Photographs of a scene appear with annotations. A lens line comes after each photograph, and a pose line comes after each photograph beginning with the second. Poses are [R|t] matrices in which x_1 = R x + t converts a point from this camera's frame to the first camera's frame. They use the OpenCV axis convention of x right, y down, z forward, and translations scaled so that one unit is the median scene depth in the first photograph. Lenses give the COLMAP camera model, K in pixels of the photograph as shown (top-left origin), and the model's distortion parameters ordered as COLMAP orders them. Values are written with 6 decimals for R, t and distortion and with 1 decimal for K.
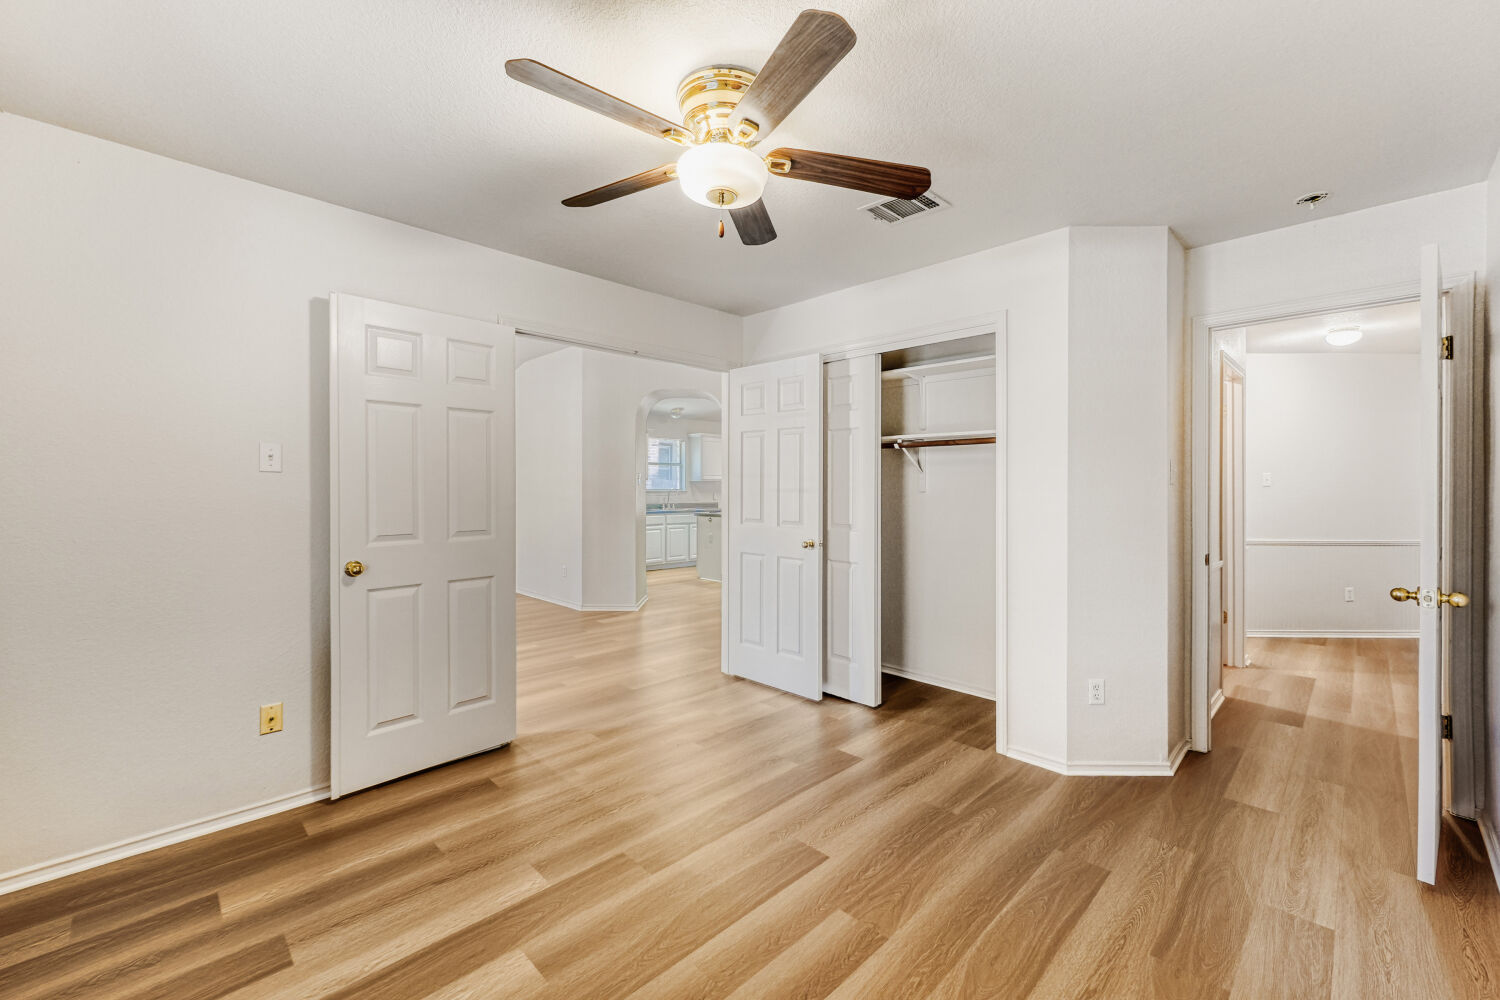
lens RADIAL K [[619.2, 0, 754.2], [0, 619.2, 485.6], [0, 0, 1]] dist [0.000695, 0.000245]
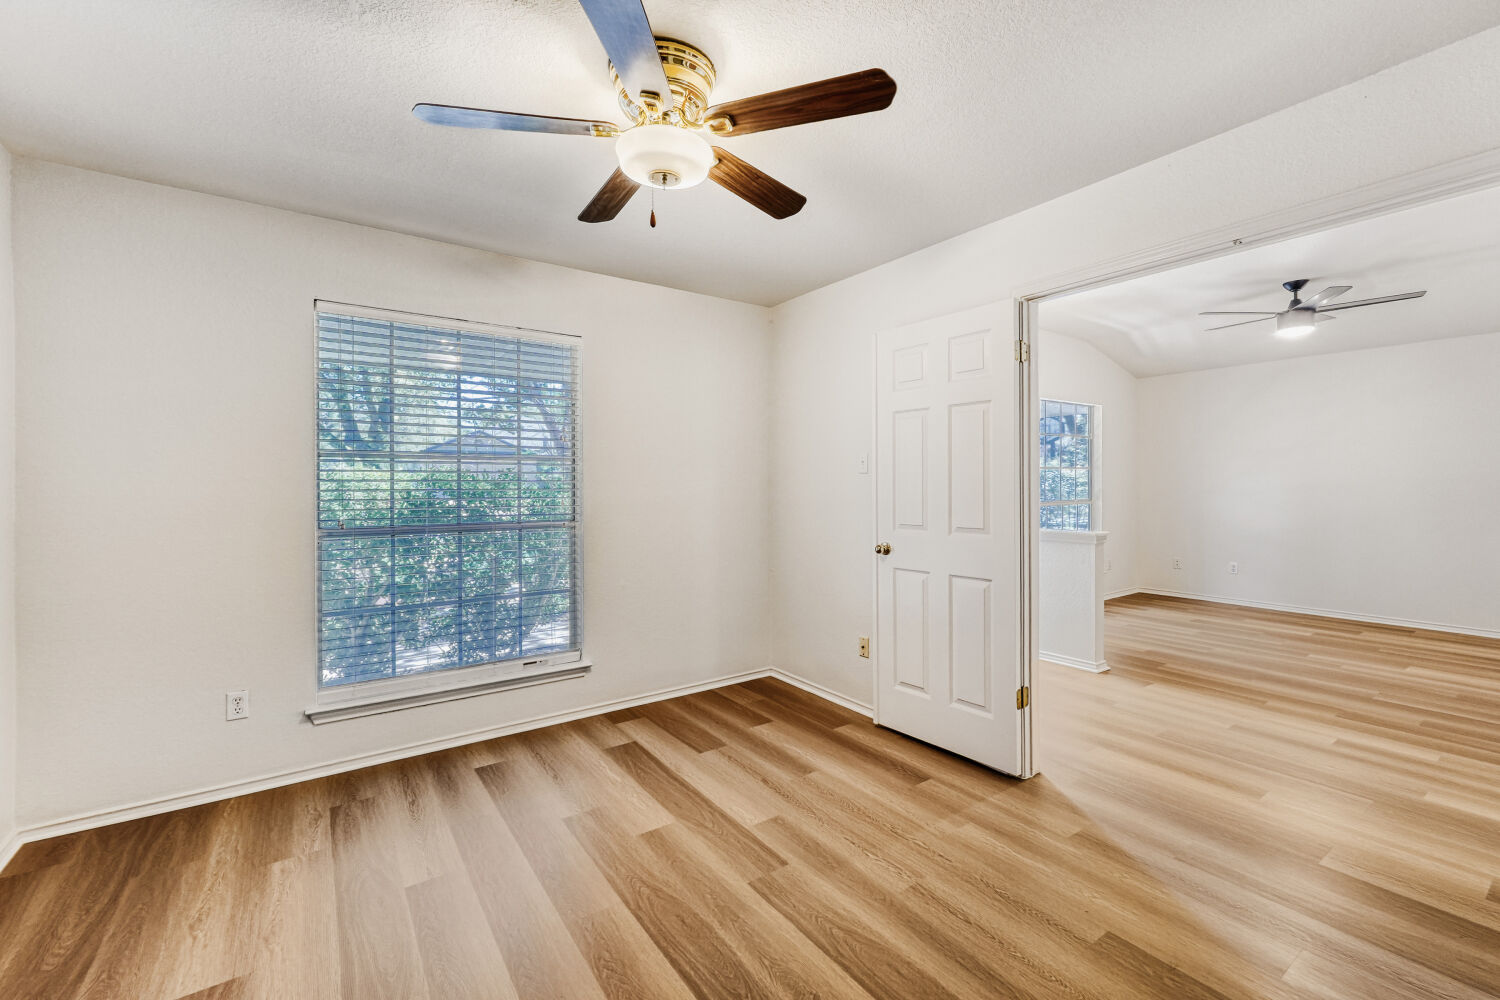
lens RADIAL K [[619.2, 0, 754.2], [0, 619.2, 485.6], [0, 0, 1]] dist [0.000695, 0.000245]
pose [[-0.164865, -0.001263, -0.986315, 0.741582], [-0.001399, 0.999998, -0.001046, 0.009794], [0.986315, 0.001207, -0.164867, 1.104546]]
